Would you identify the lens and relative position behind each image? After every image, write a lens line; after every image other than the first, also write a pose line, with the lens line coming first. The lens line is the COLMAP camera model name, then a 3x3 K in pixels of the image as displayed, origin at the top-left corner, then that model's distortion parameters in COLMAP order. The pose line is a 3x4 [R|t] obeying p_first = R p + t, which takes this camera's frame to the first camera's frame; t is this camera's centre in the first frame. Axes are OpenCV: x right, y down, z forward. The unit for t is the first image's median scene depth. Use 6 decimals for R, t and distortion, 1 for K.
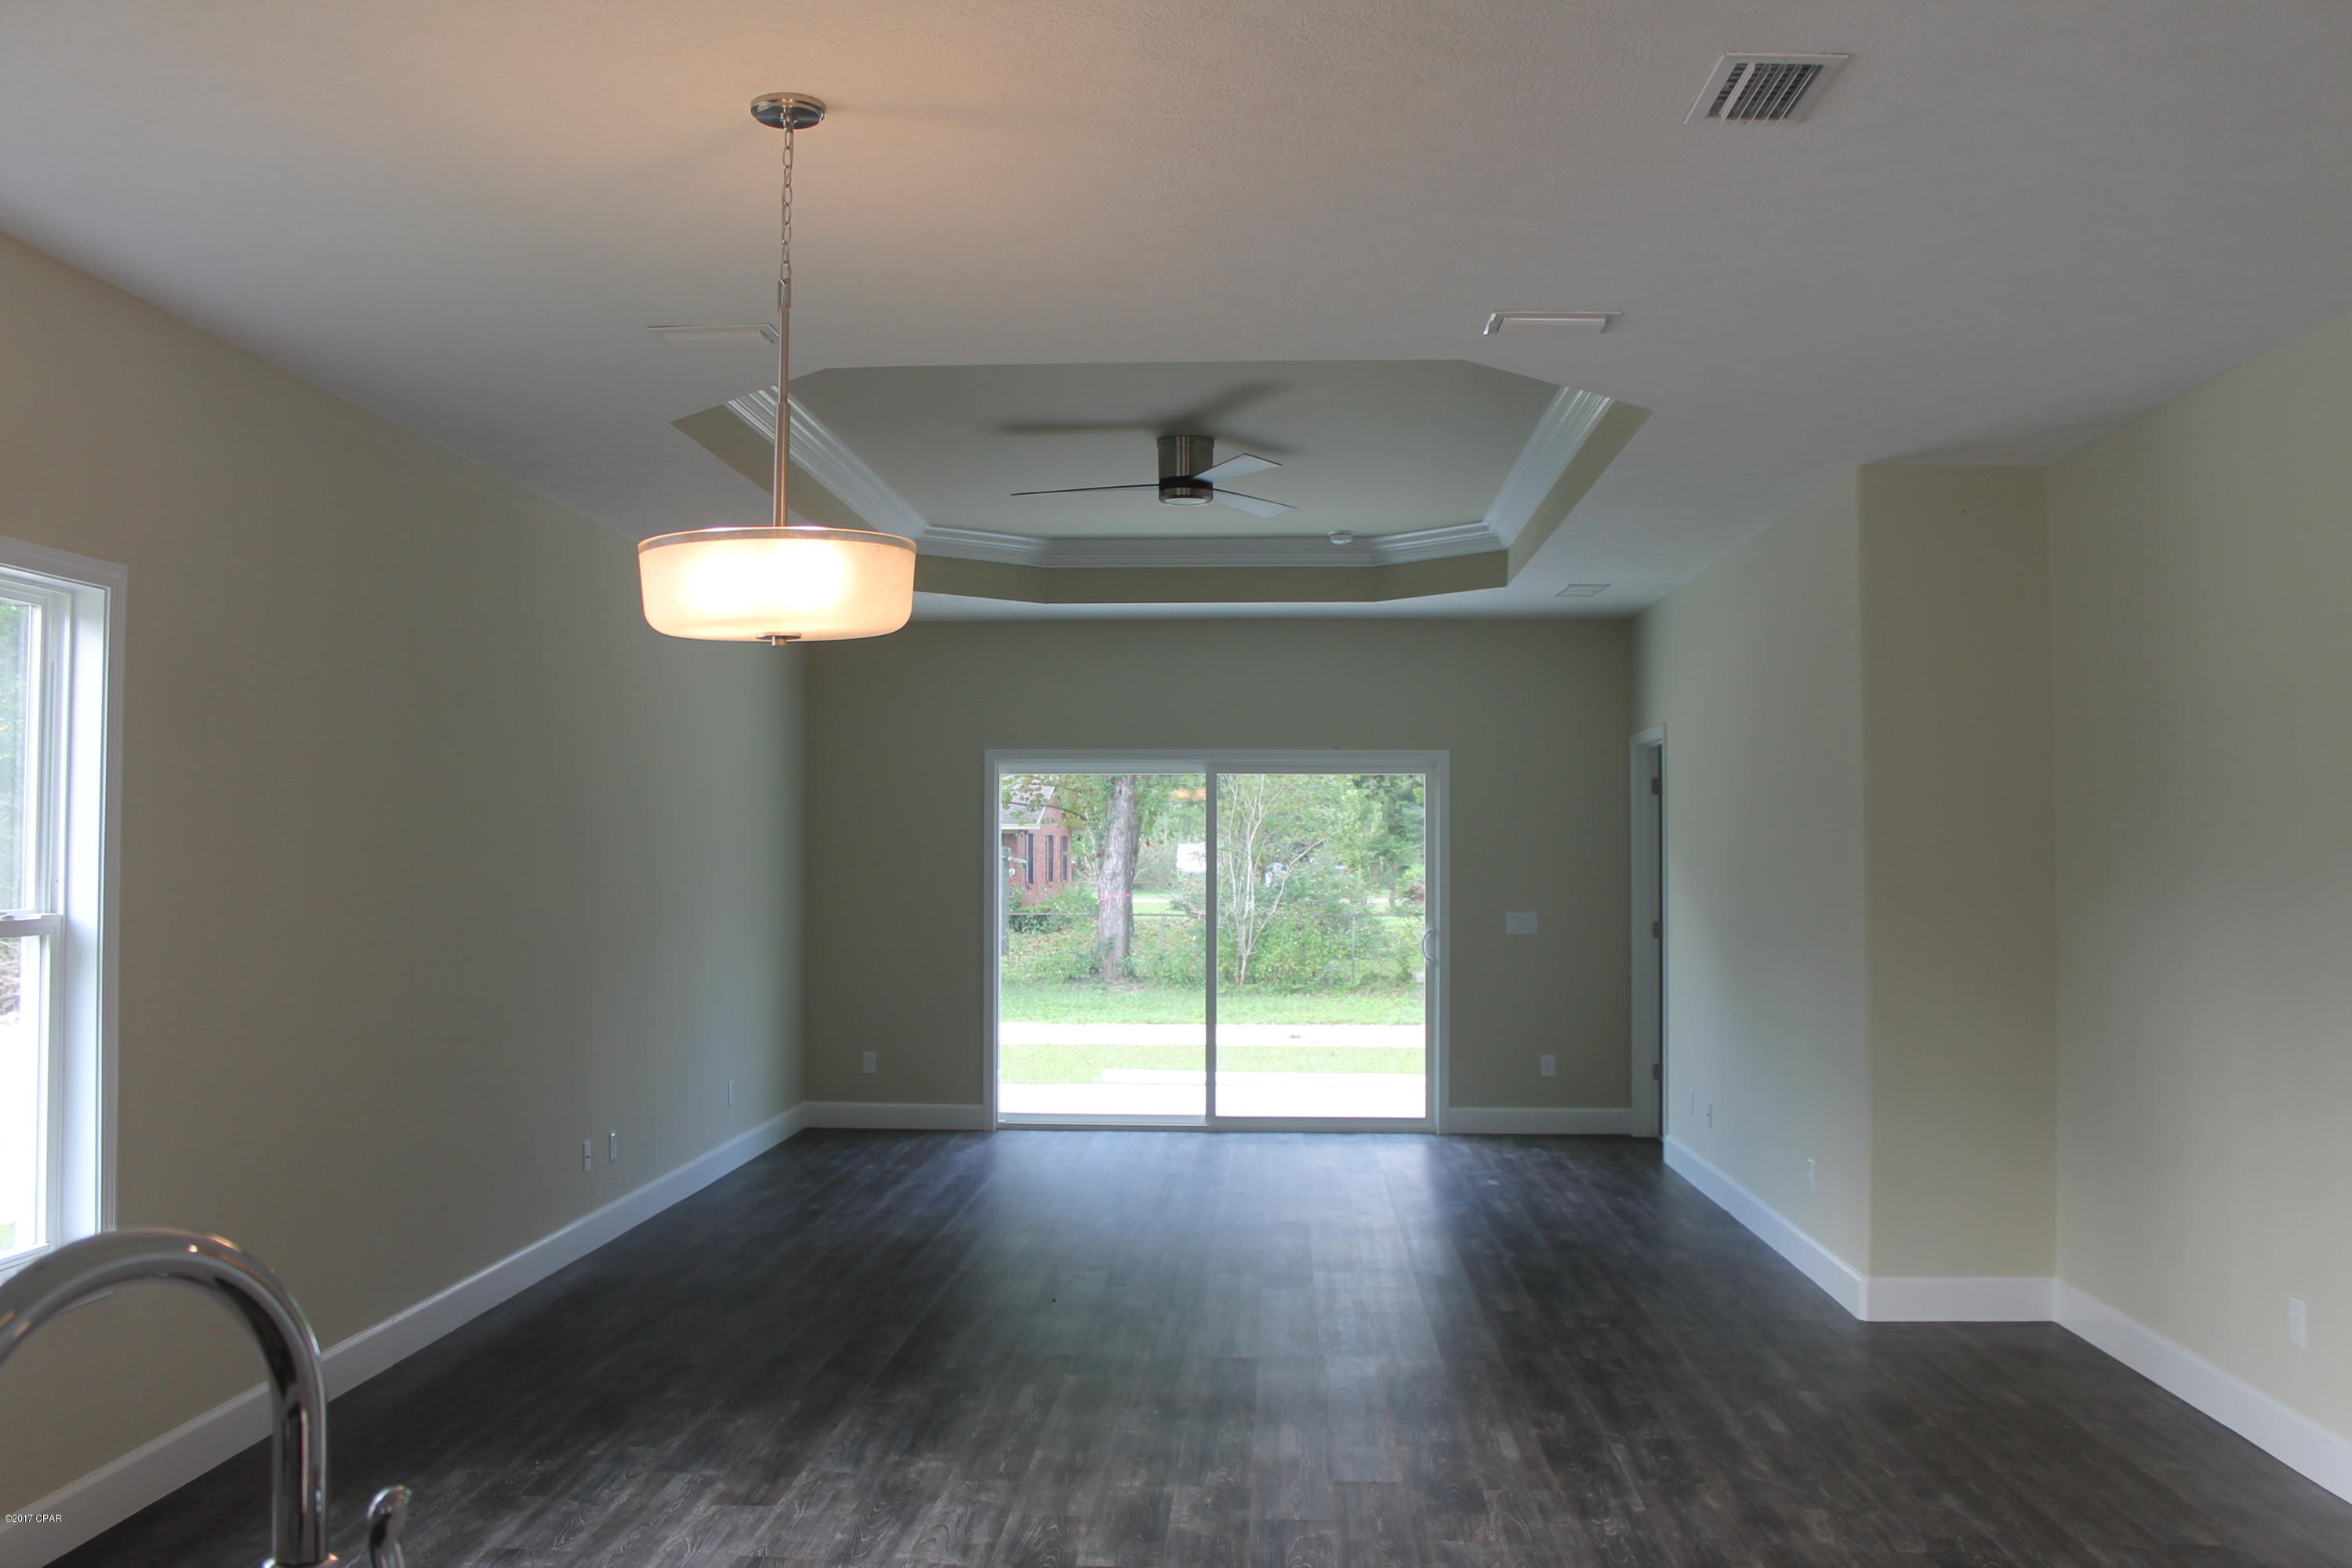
lens RADIAL K [[2001.2, 0, 1252.9], [0, 2001.2, 787.4], [0, 0, 1]] dist [-0.155532, 0.127910]
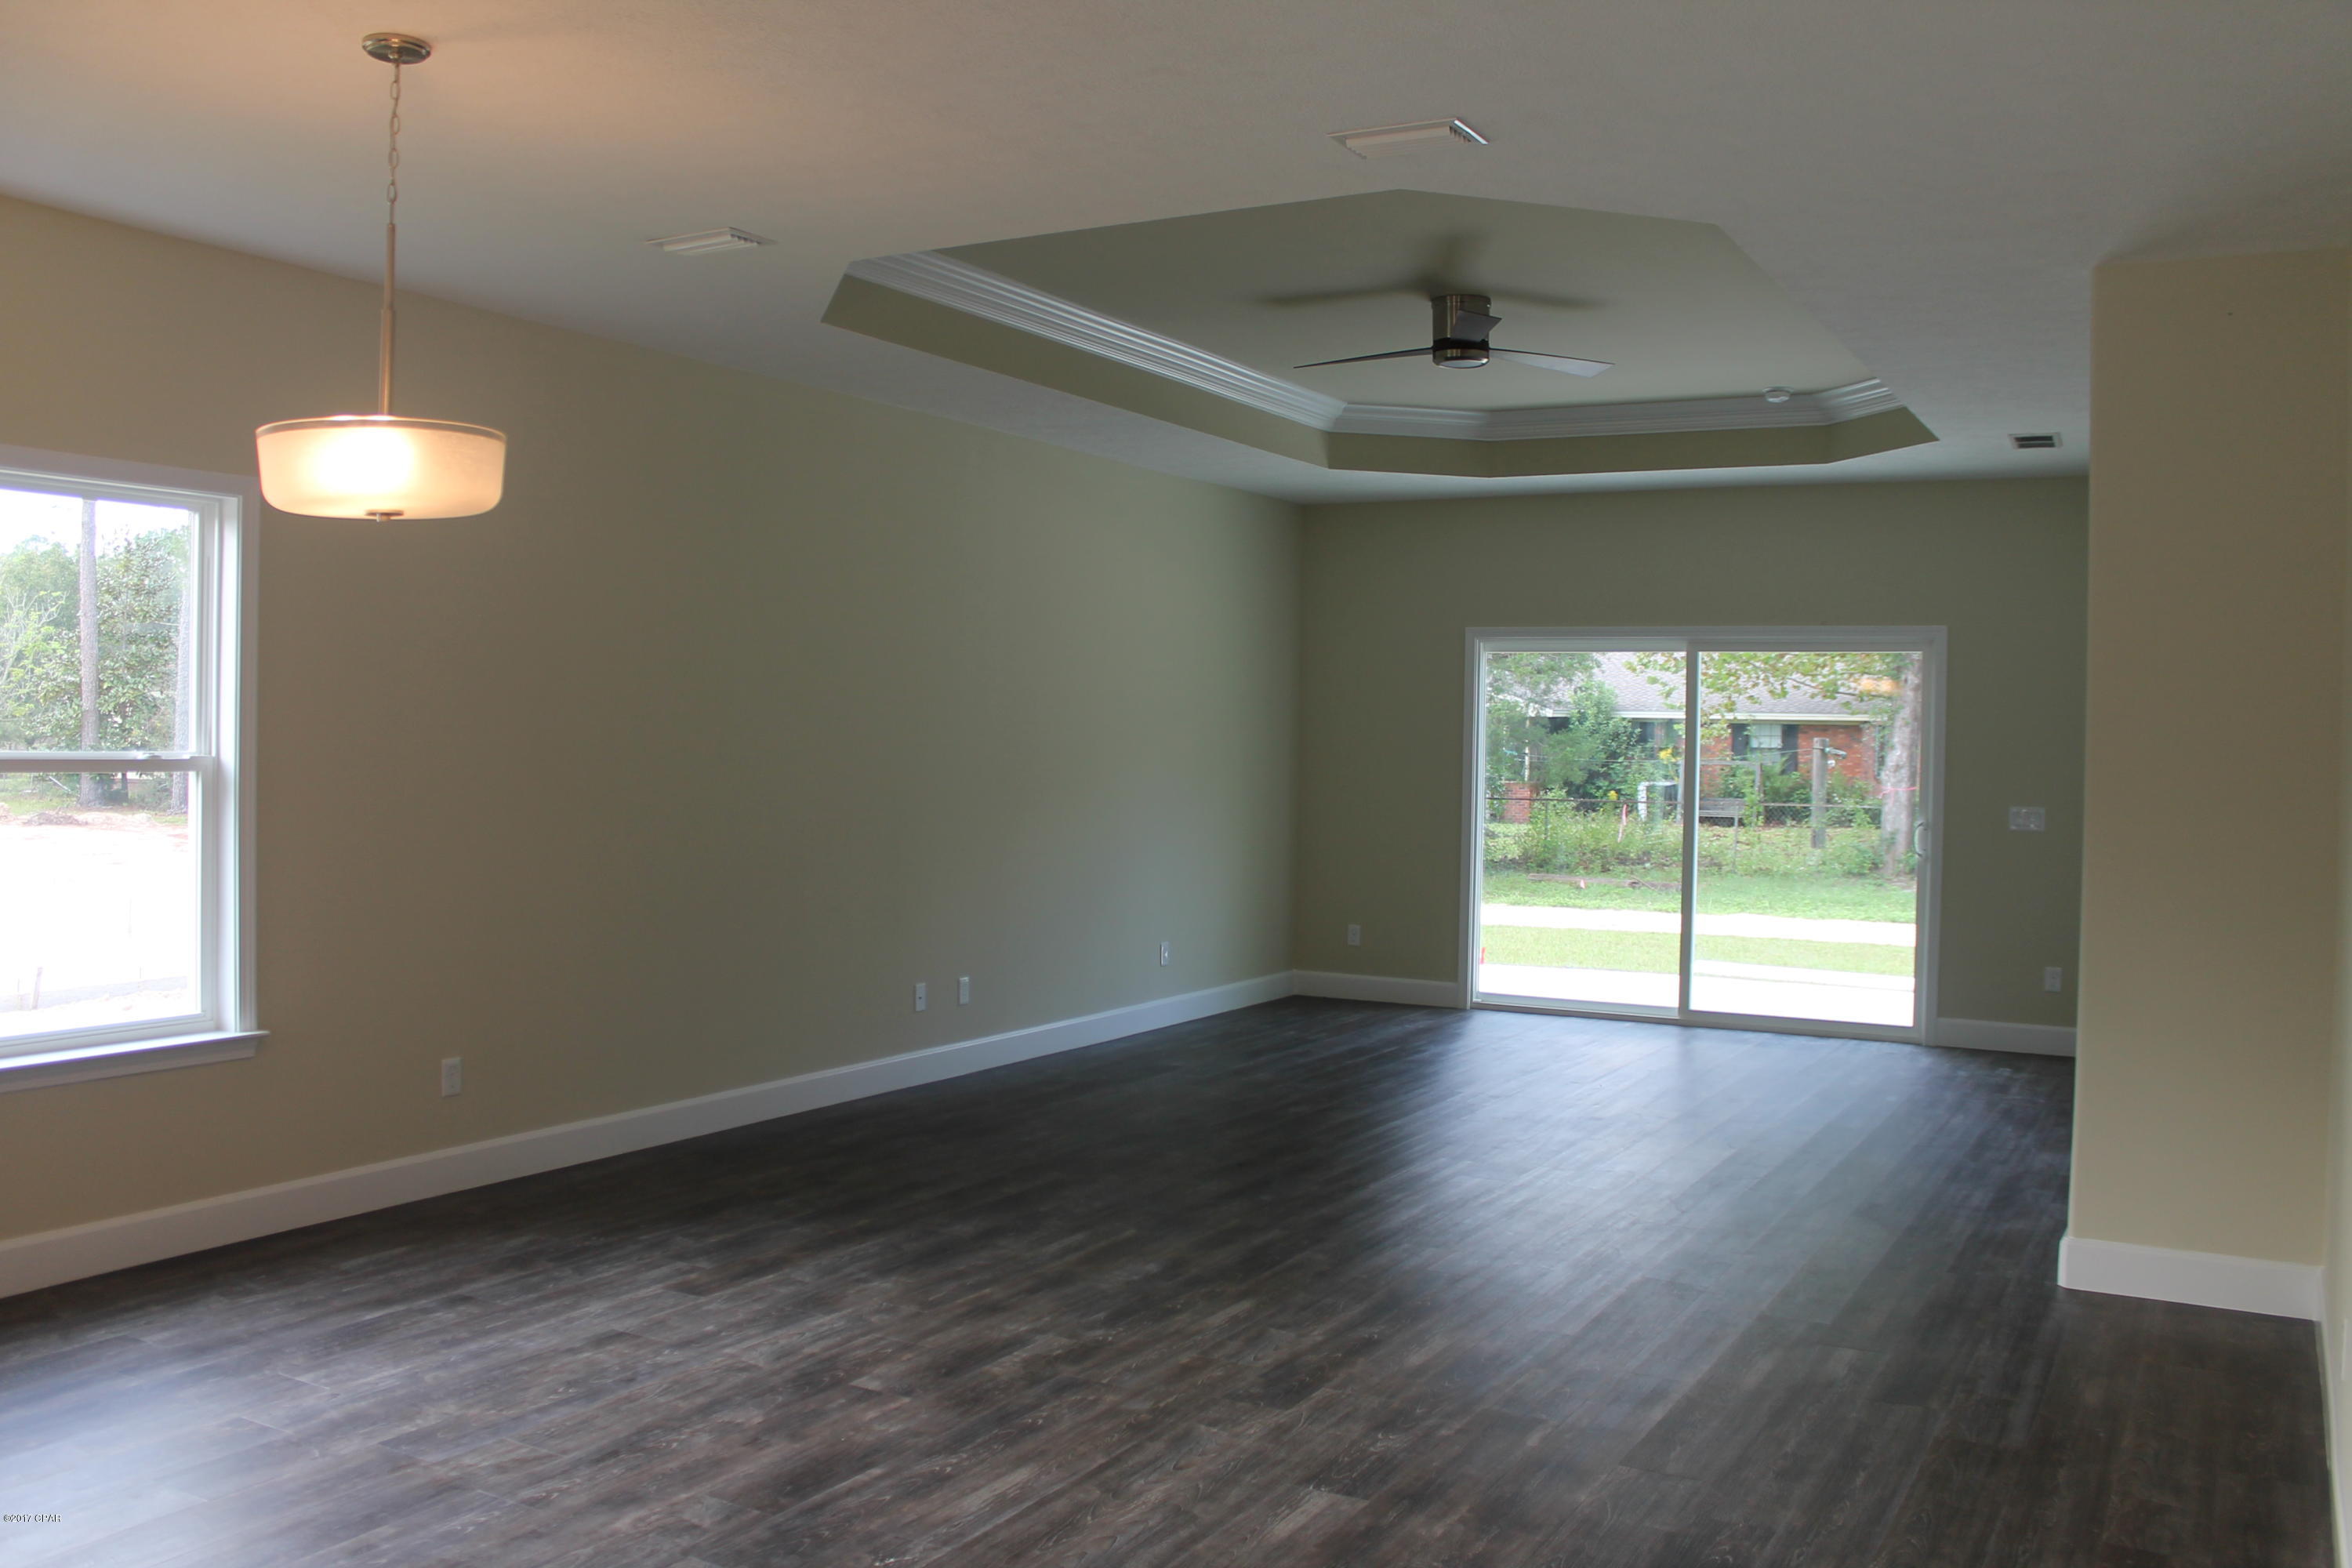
lens RADIAL K [[2001.2, 0, 1250.3], [0, 2001.2, 782.4], [0, 0, 1]] dist [-0.155532, 0.127910]
pose [[0.898350, 0.023831, -0.438634, 0.290486], [-0.000916, 0.998627, 0.052379, 0.008457], [0.439280, -0.046653, 0.897138, 0.080381]]
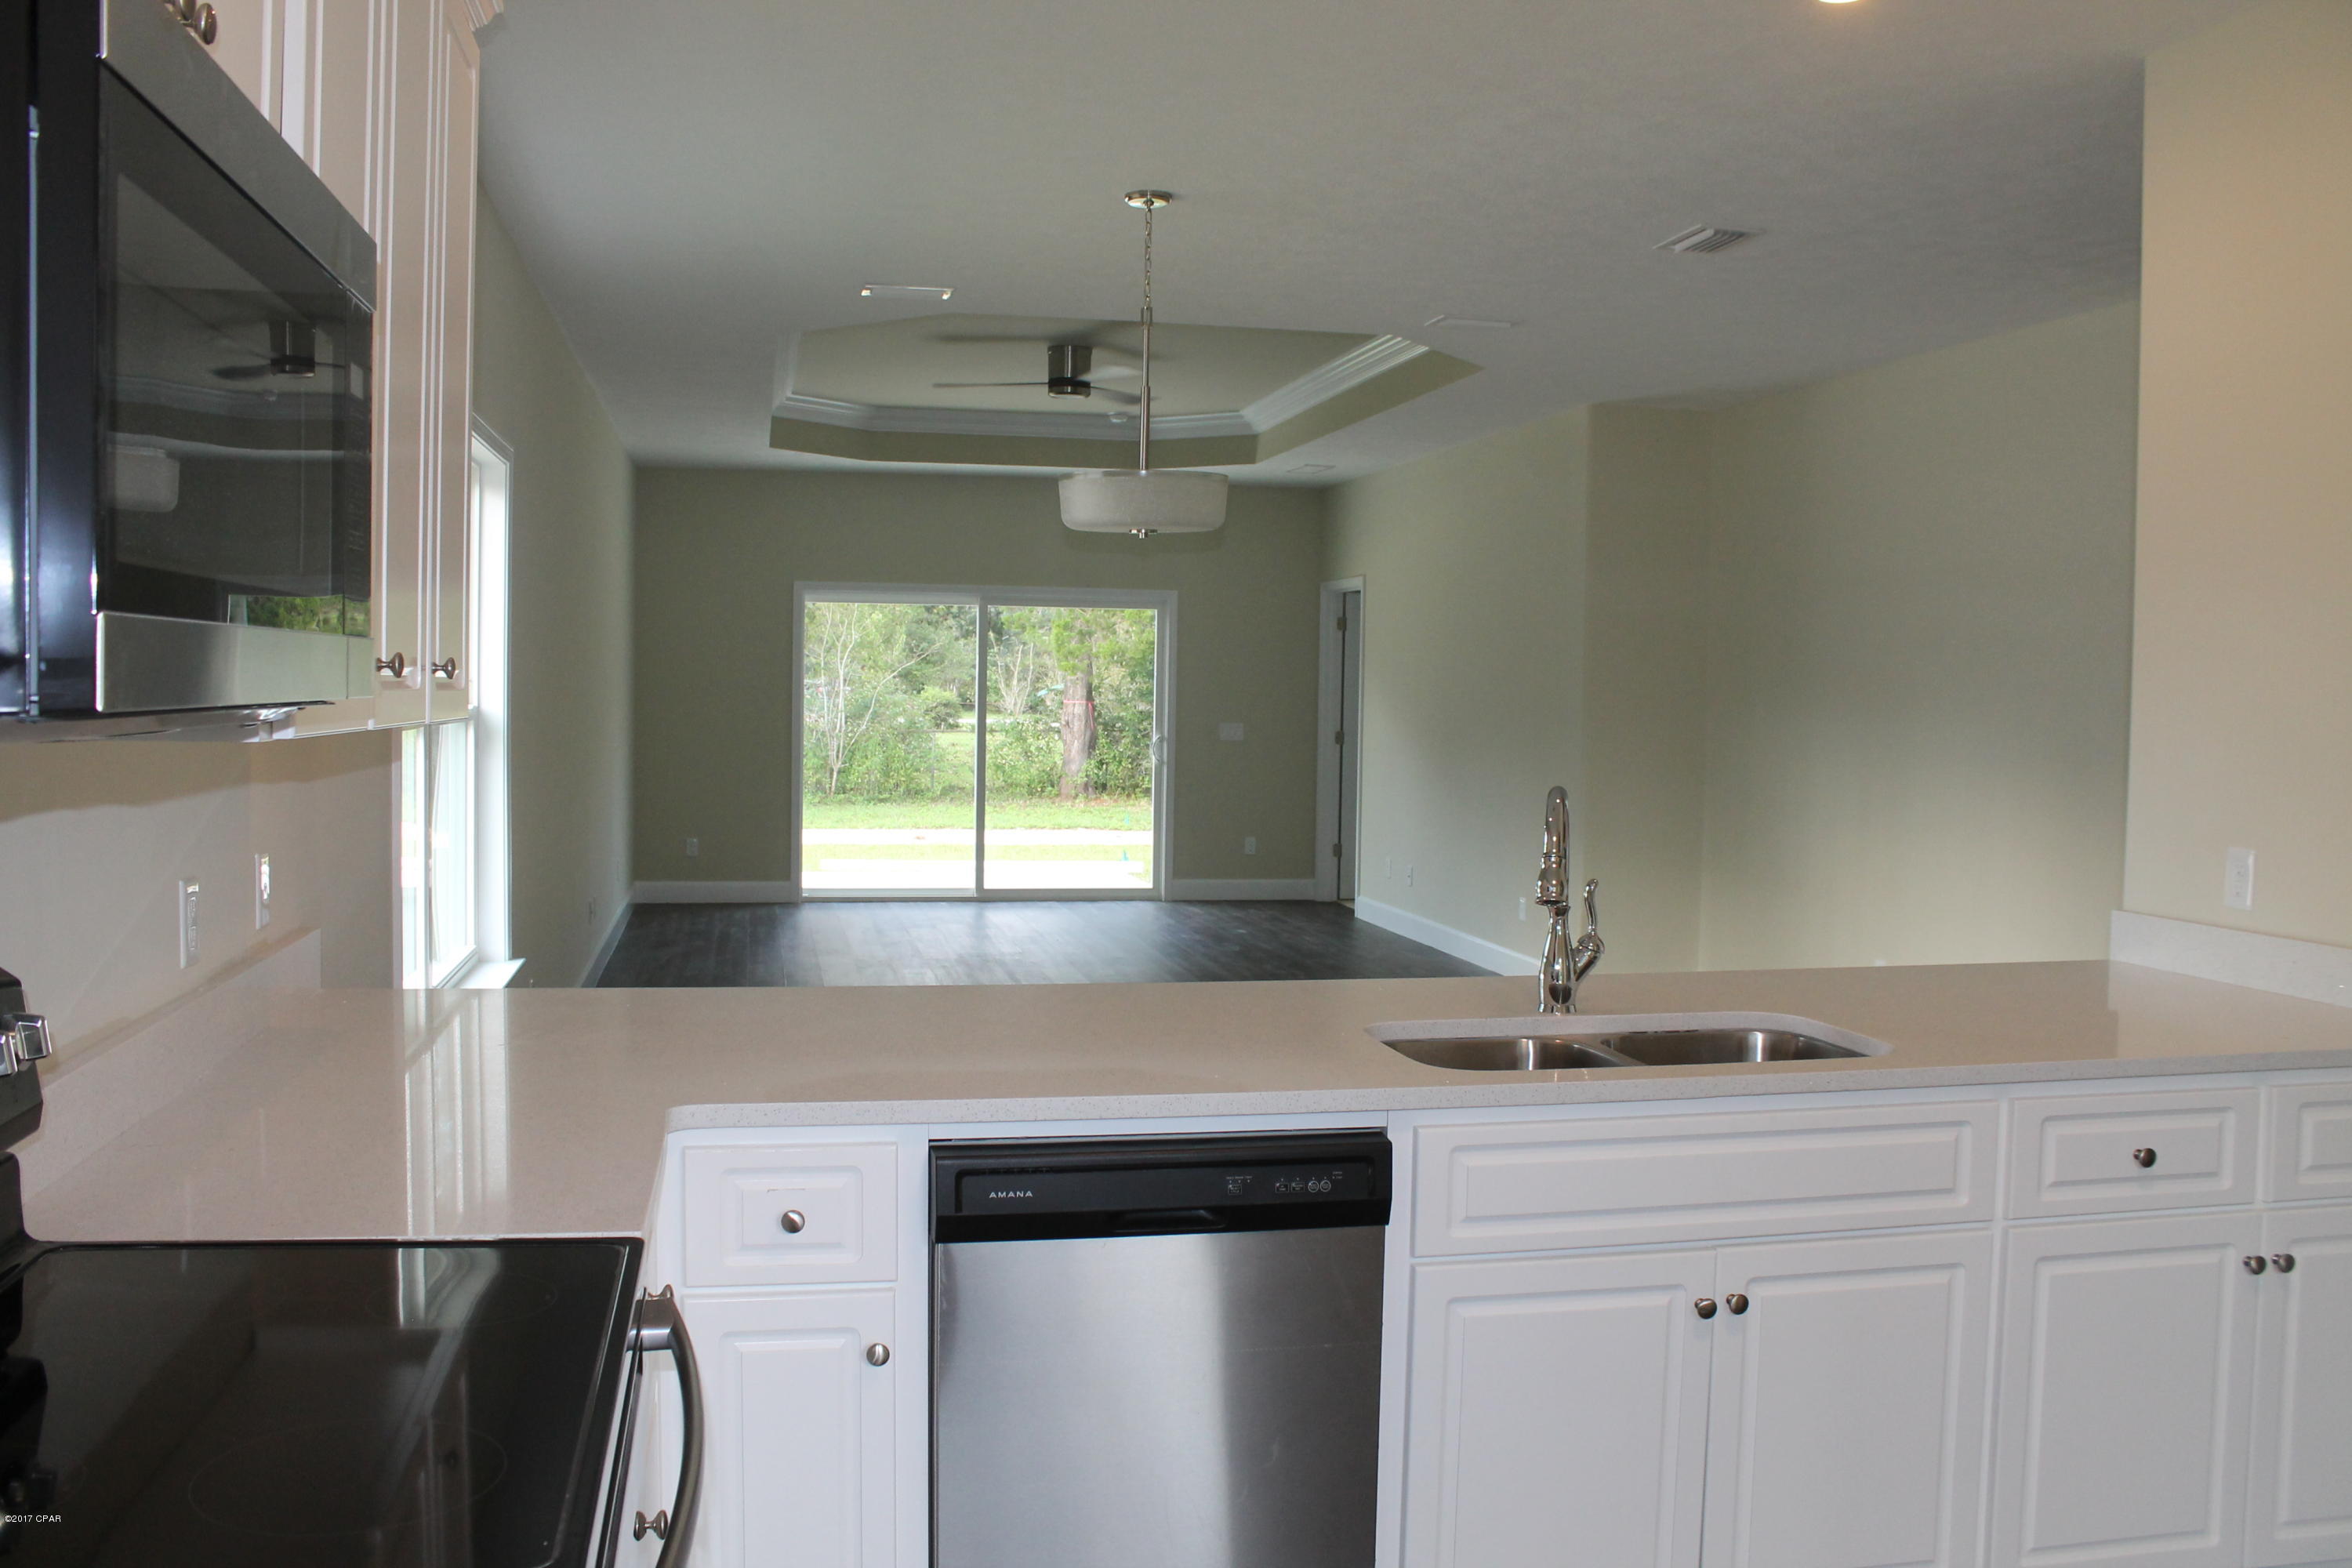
lens RADIAL K [[2001.2, 0, 1182.8], [0, 2001.2, 779.3], [0, 0, 1]] dist [-0.155532, 0.127910]
pose [[0.968891, 0.002211, 0.247477, -0.278399], [-0.022896, 0.996473, 0.080736, -0.003233], [-0.246425, -0.083890, 0.965524, -0.272657]]
